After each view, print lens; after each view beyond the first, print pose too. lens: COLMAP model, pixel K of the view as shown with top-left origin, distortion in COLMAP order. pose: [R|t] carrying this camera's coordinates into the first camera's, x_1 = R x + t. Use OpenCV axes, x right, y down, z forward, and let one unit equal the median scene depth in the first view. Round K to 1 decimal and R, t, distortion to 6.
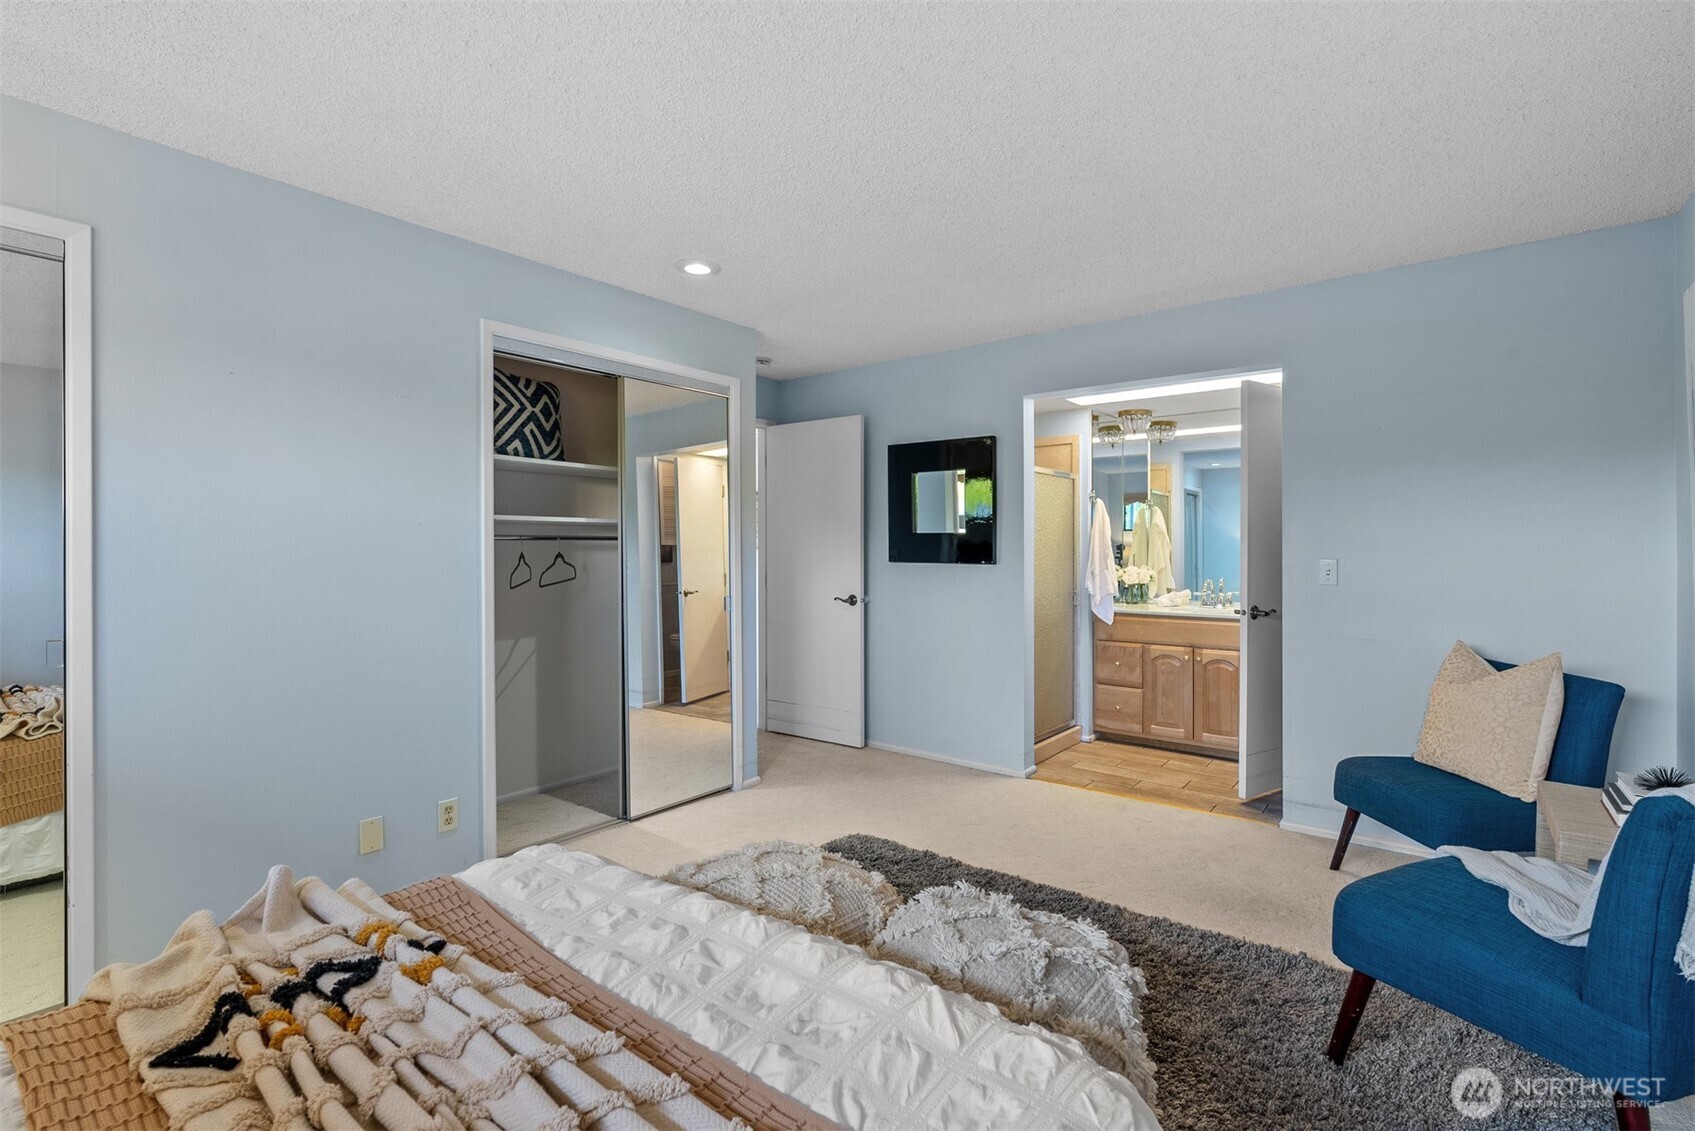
lens RADIAL K [[780.2, 0, 856.8], [0, 780.2, 562.7], [0, 0, 1]] dist [-0.015777, 0.002737]
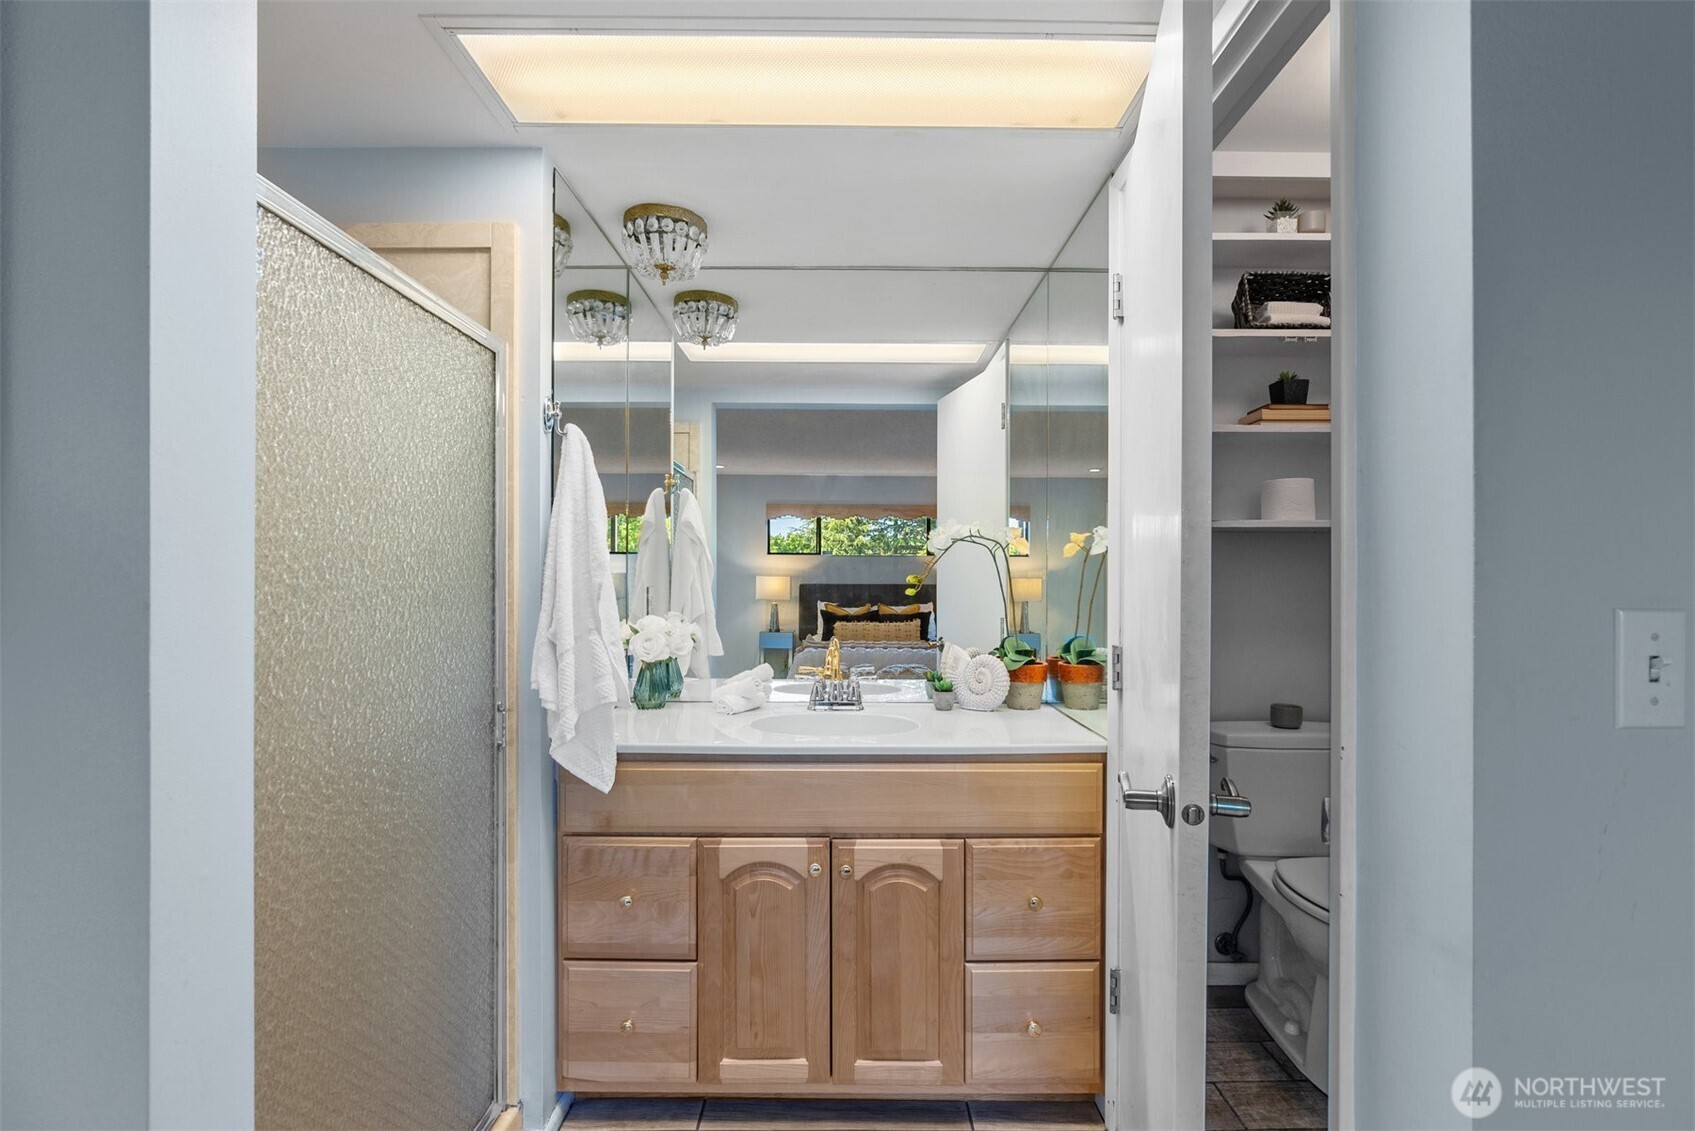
lens RADIAL K [[780.2, 0, 858.2], [0, 780.2, 581.5], [0, 0, 1]] dist [-0.015777, 0.002737]
pose [[0.781379, 0.006389, 0.624024, 0.197701], [0.004475, 0.999865, -0.015840, -0.007367], [-0.624041, 0.015170, 0.781244, 0.661492]]
